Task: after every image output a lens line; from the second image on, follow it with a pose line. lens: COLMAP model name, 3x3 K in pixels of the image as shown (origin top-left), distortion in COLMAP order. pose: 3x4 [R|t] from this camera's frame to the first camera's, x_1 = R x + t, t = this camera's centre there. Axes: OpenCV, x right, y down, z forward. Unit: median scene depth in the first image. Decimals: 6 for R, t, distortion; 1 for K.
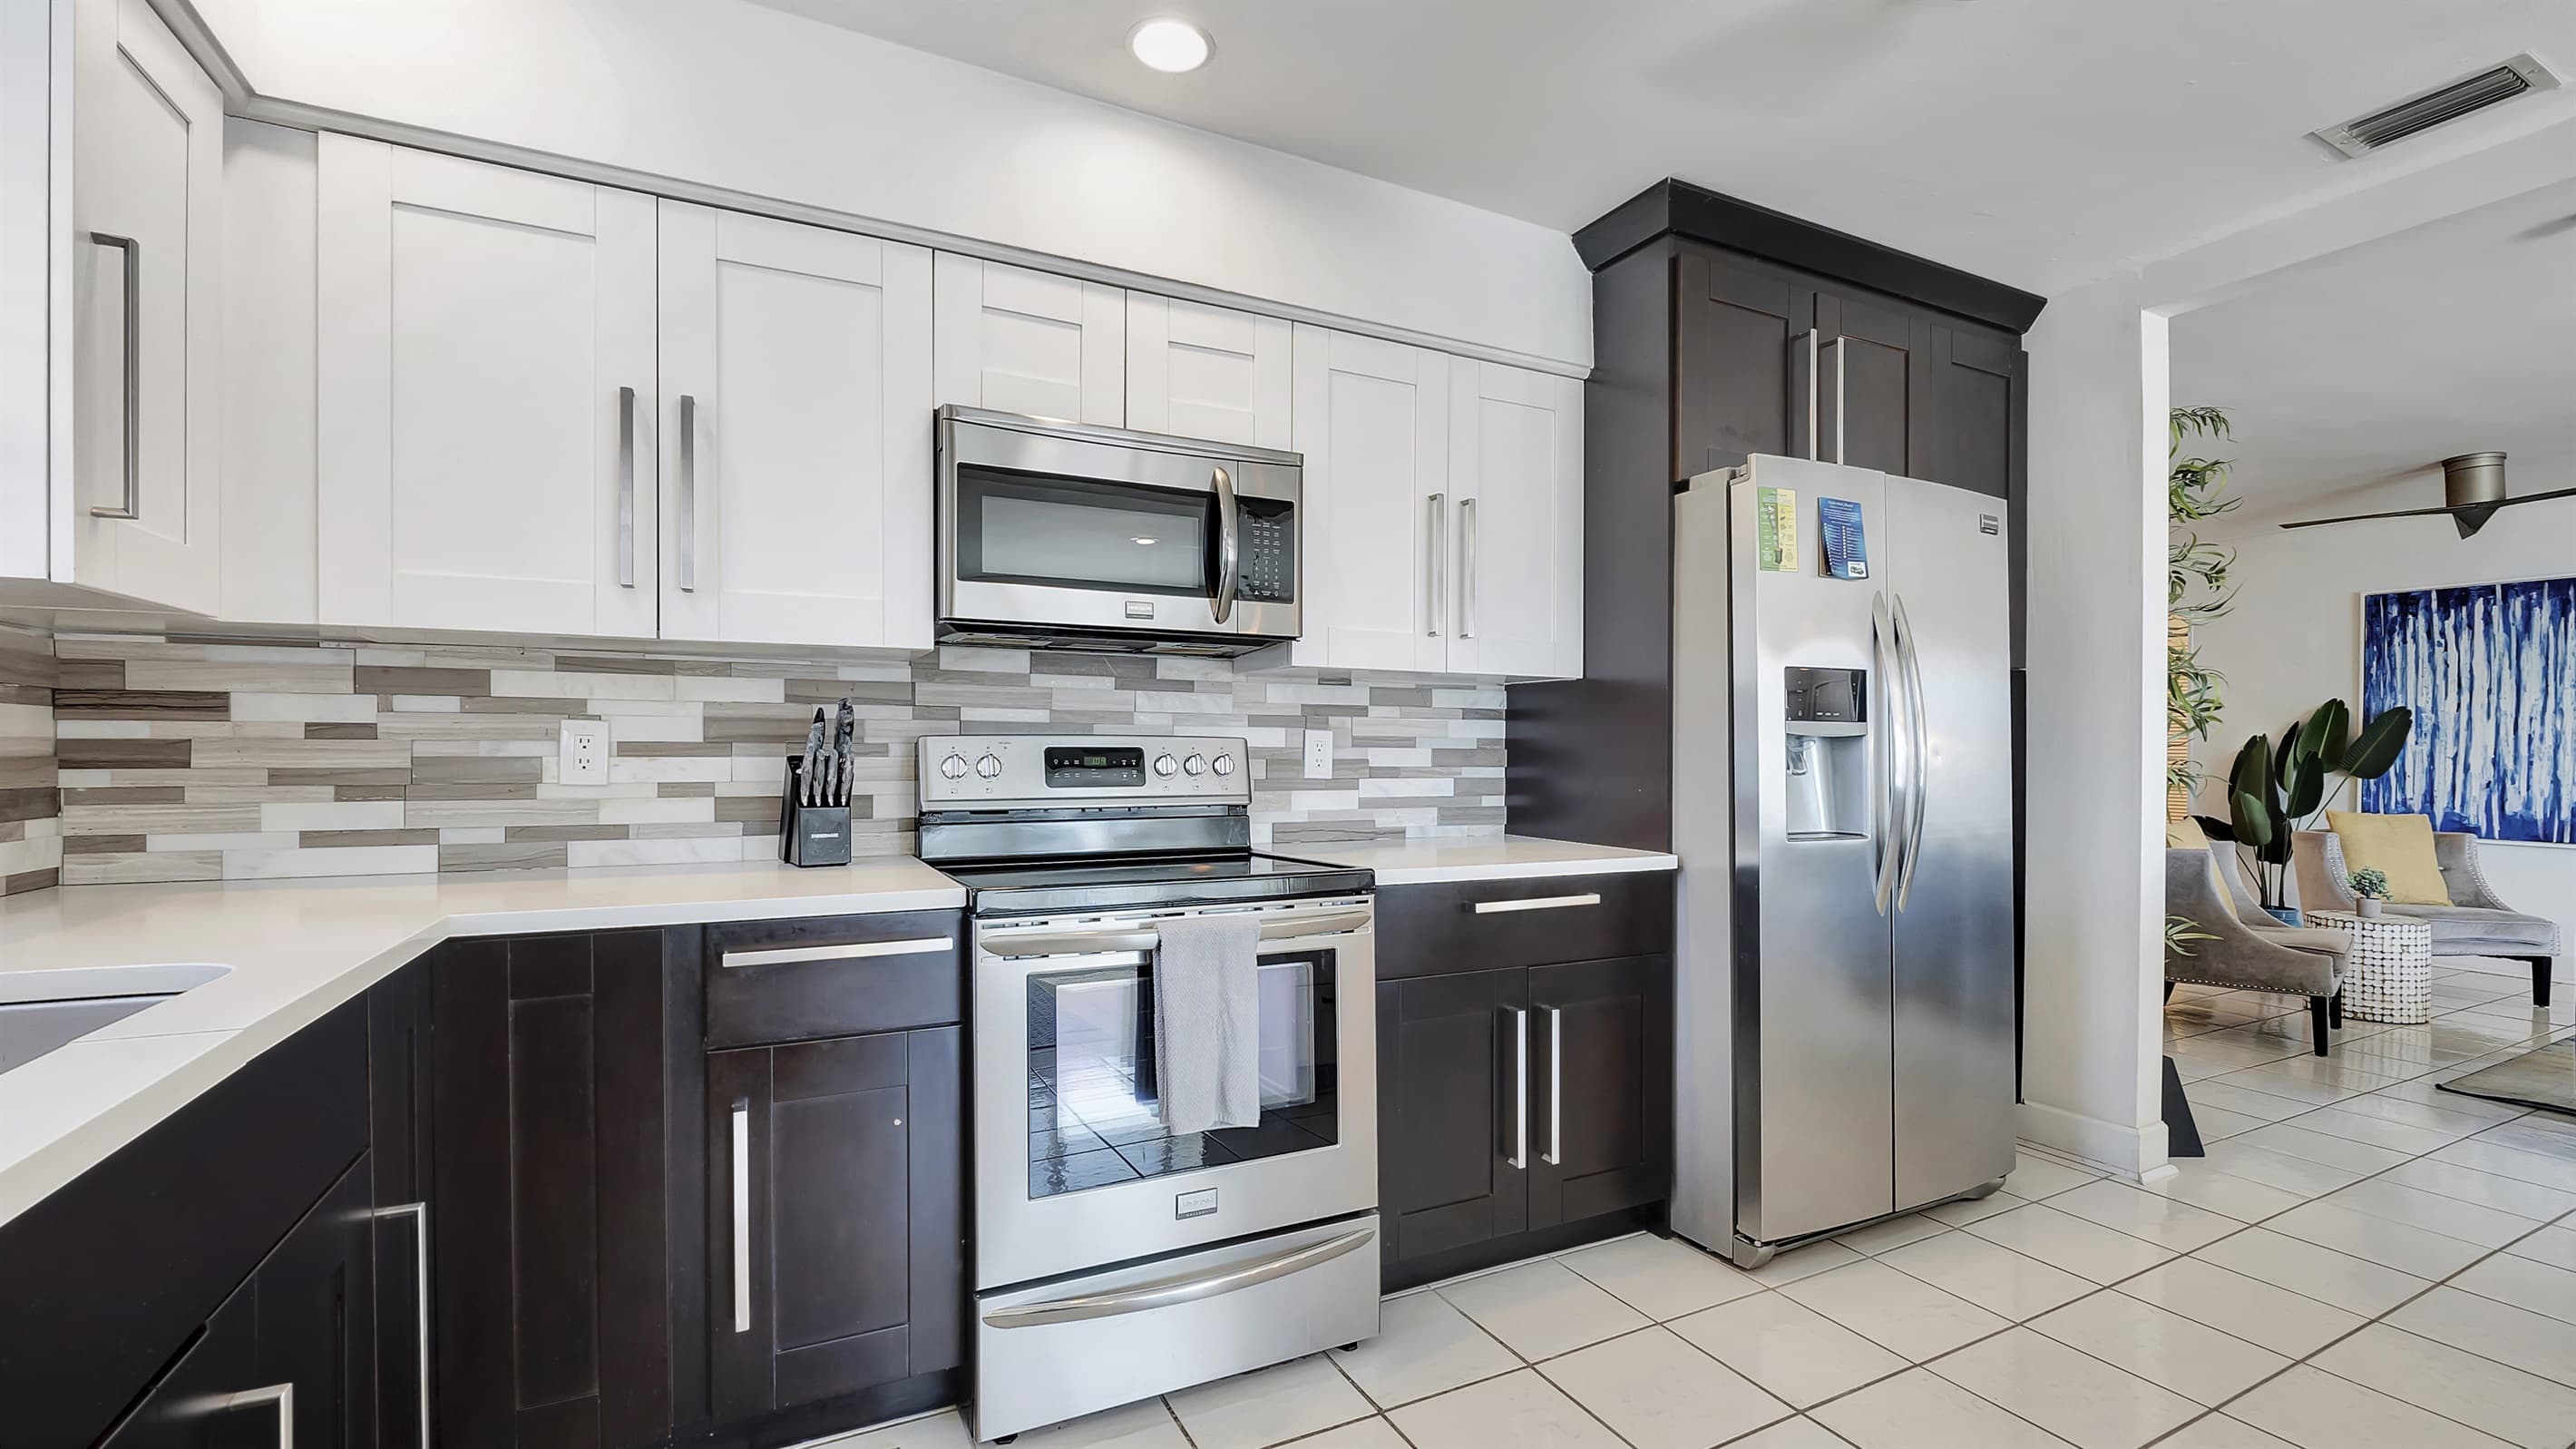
lens RADIAL K [[1075.2, 0, 1294.0], [0, 1075.2, 759.5], [0, 0, 1]] dist [-0.015971, 0.000235]
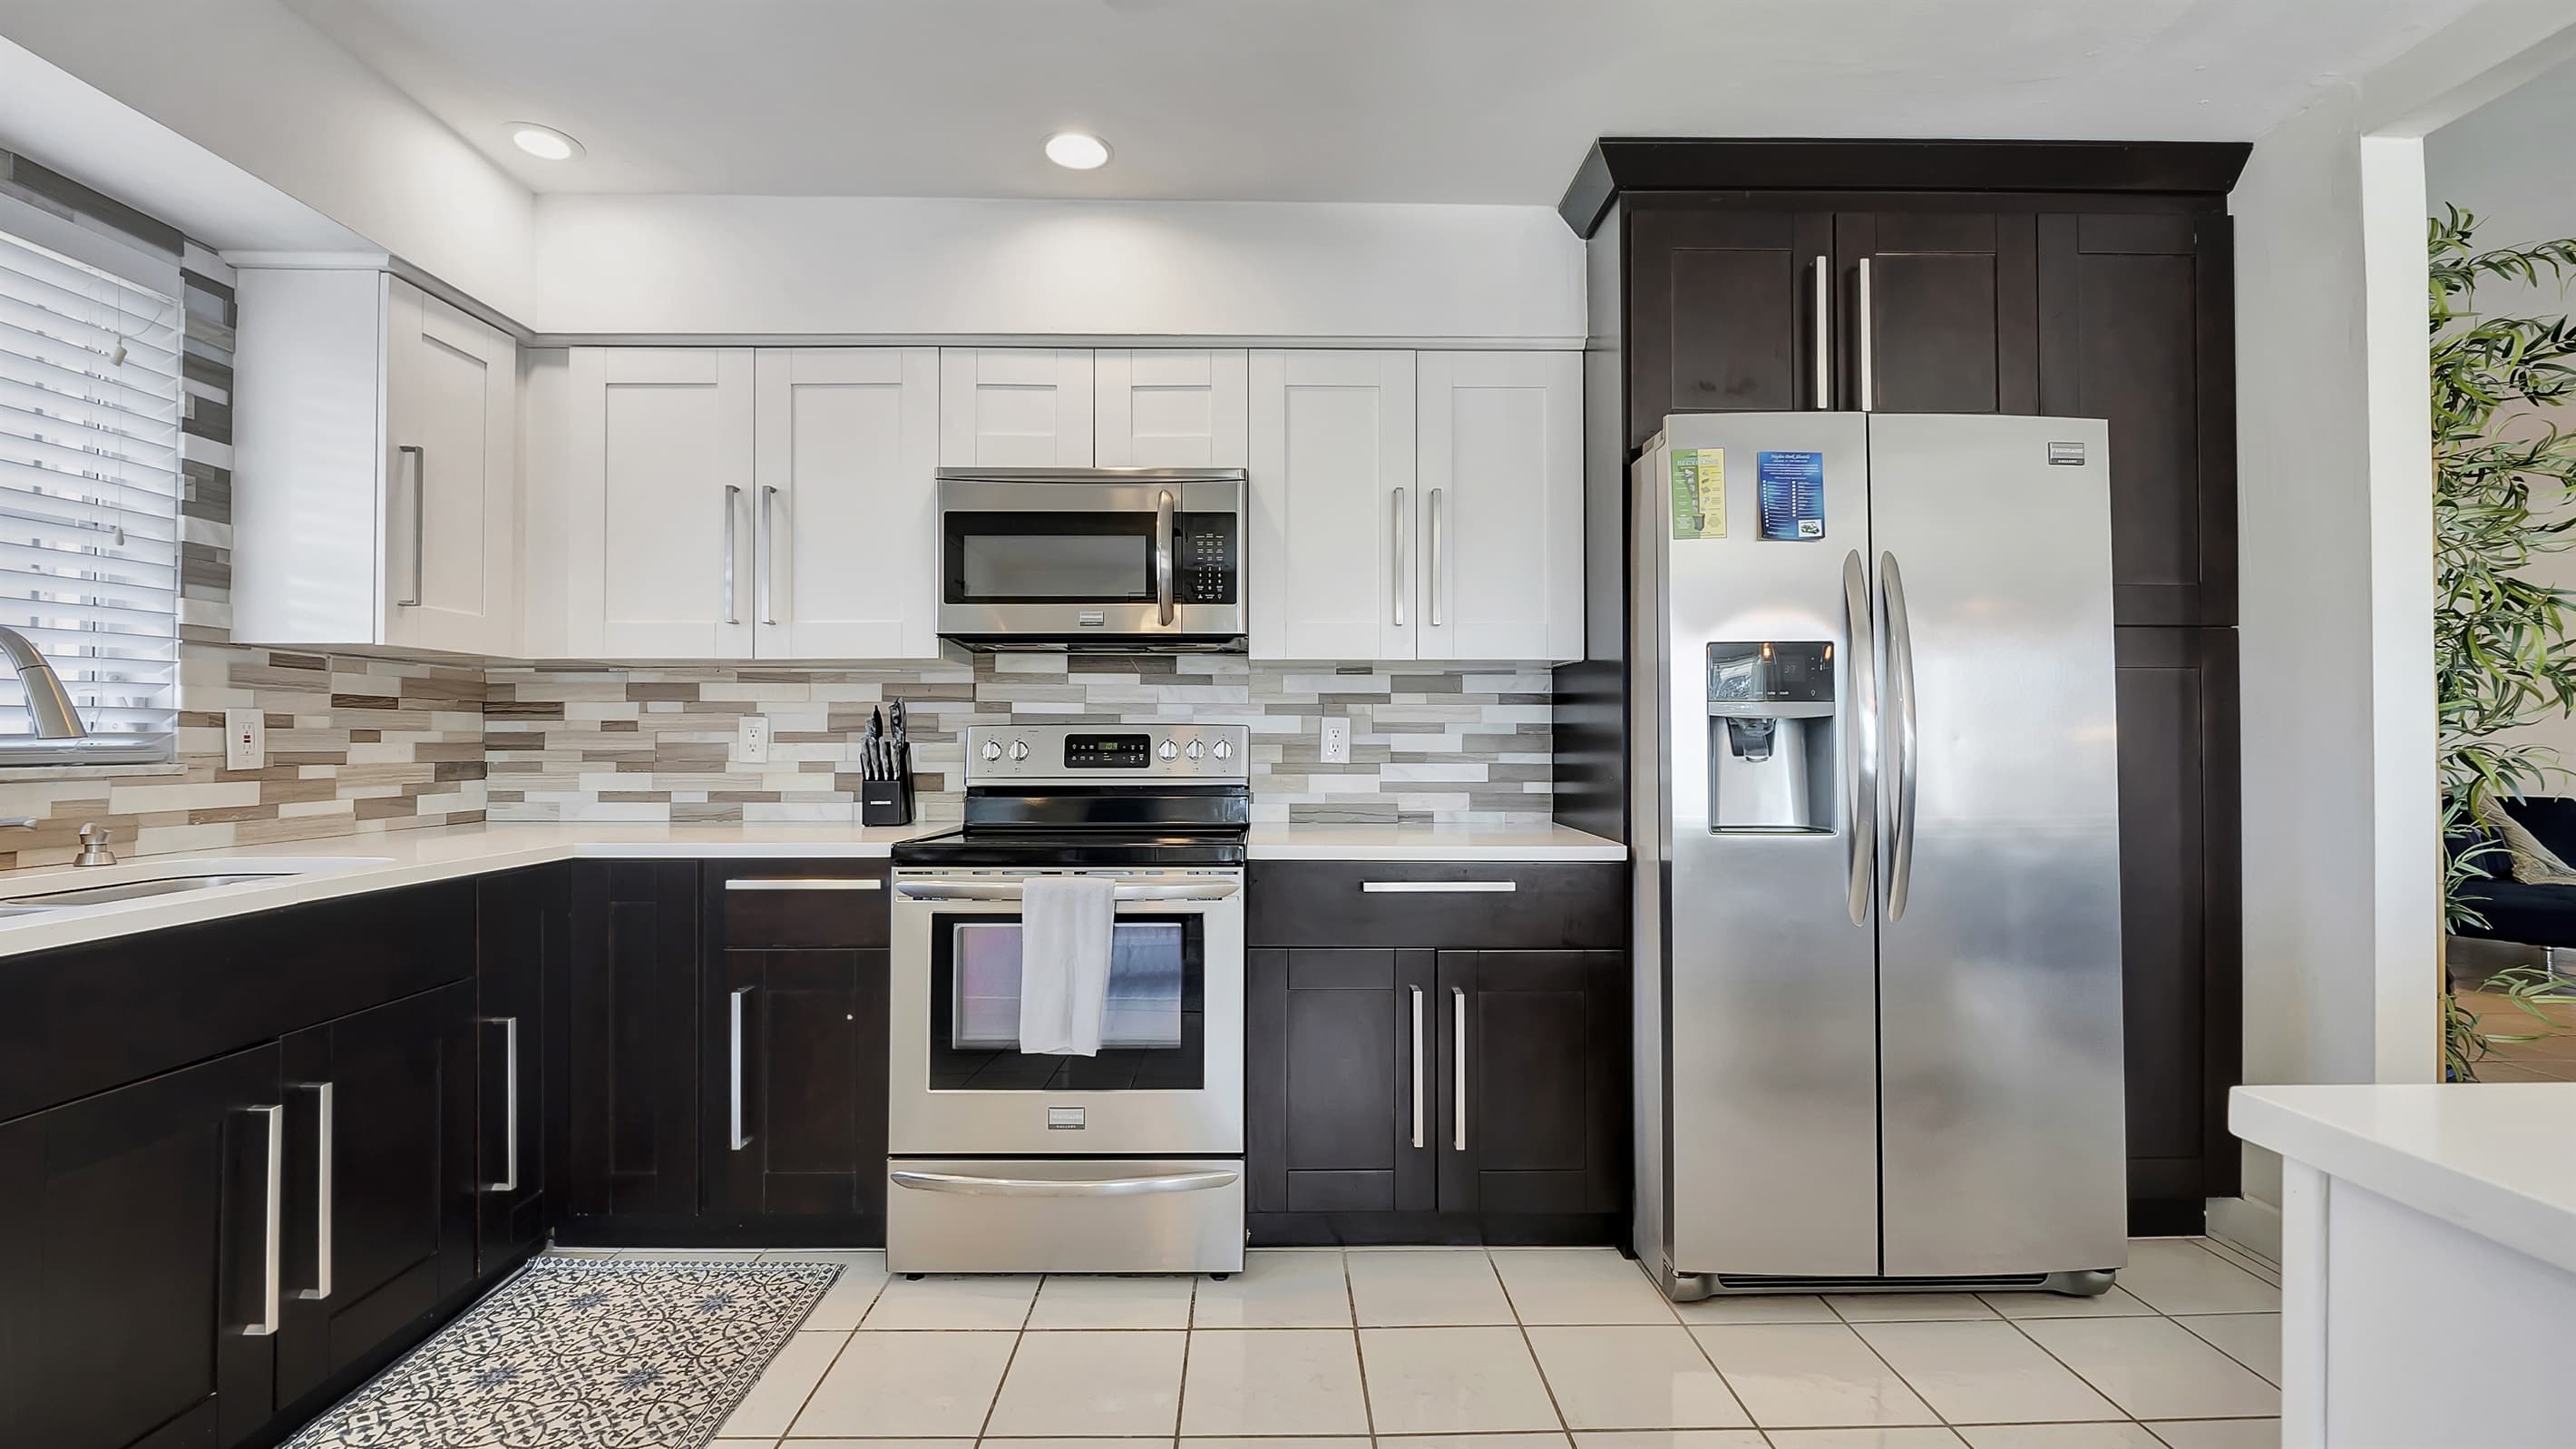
lens RADIAL K [[1097.8, 0, 1288.0], [0, 1097.8, 724.5], [0, 0, 1]] dist [-0.018058, 0.000162]
pose [[0.900999, -0.008892, -0.433729, 0.540828], [-0.000187, 0.999782, -0.020886, 0.002904], [0.433820, 0.018899, 0.900801, 0.005517]]
